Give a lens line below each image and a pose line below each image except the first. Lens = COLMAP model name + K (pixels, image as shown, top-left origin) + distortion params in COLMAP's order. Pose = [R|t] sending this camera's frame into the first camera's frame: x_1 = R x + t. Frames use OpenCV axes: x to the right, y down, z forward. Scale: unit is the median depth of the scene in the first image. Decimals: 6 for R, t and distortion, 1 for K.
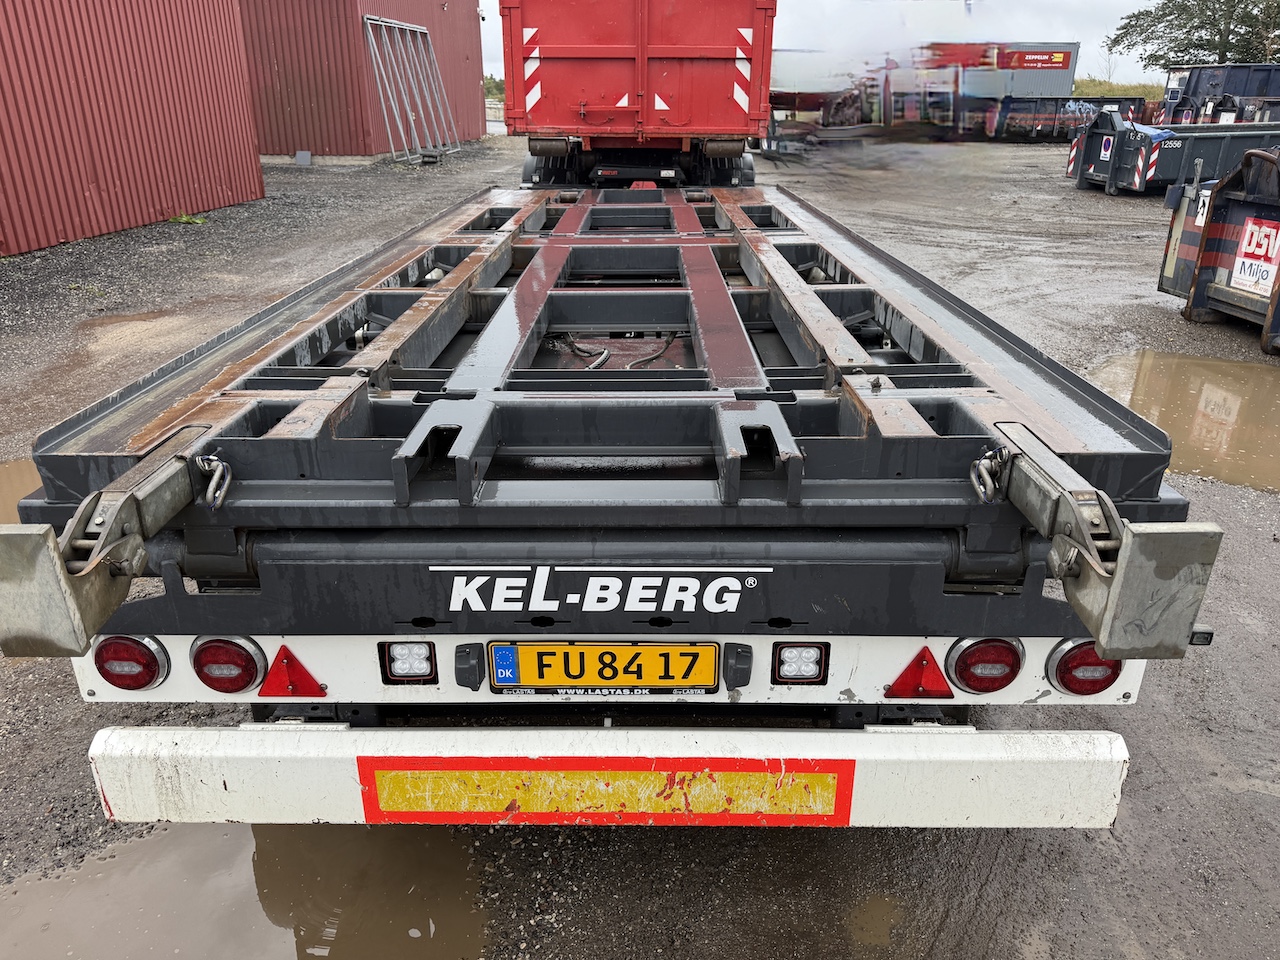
lens RADIAL K [[906.8, 0, 641.0], [0, 906.8, 488.2], [0, 0, 1]] dist [0.030057, -0.034412]
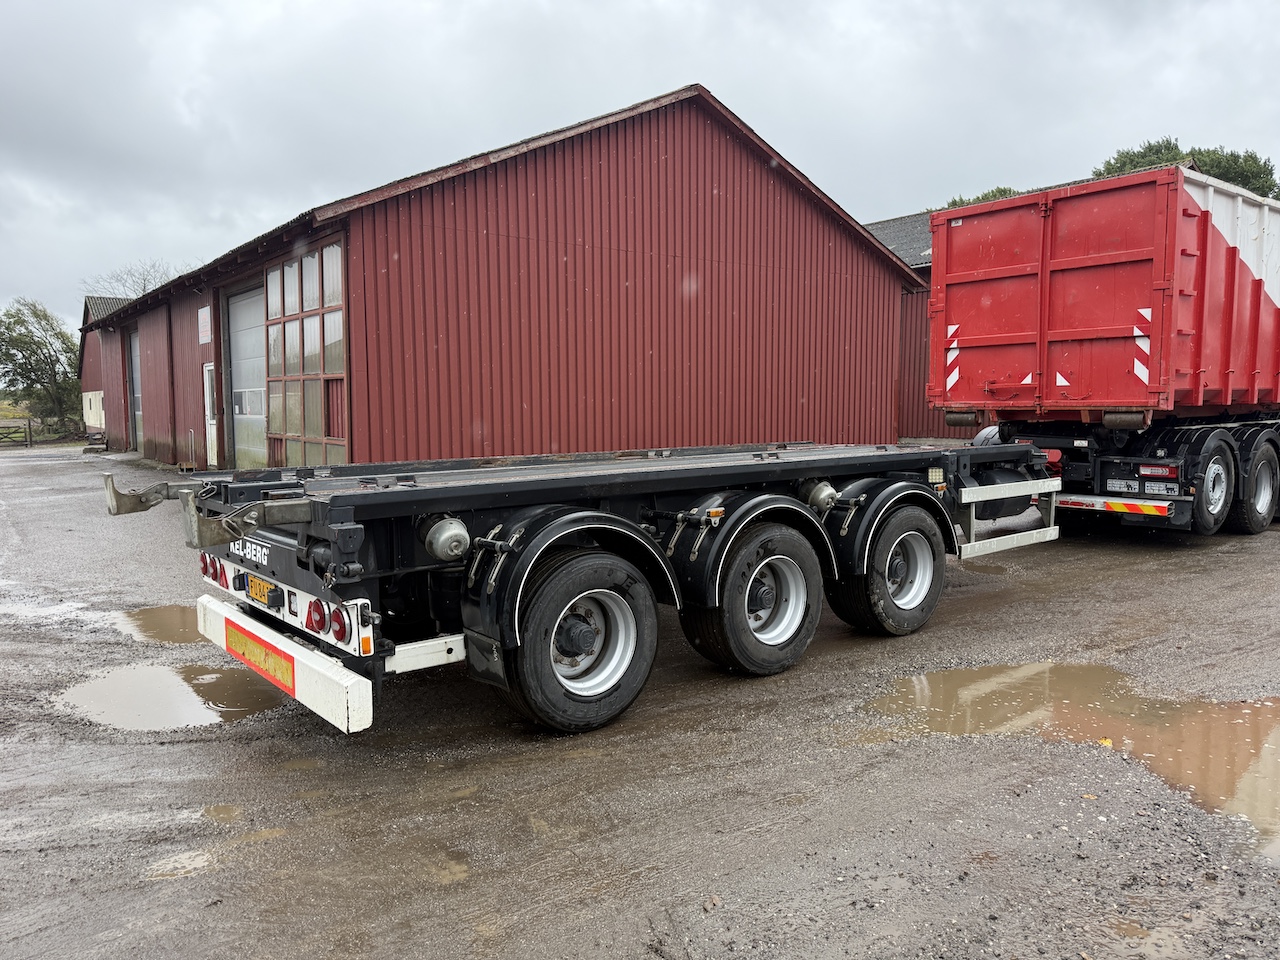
lens RADIAL K [[906.8, 0, 638.9], [0, 906.8, 477.9], [0, 0, 1]] dist [0.030057, -0.034412]
pose [[0.635759, 0.050567, -0.770230, 0.530821], [-0.289685, 0.940545, -0.177362, 0.013556], [0.715467, 0.335884, 0.612608, 0.040324]]
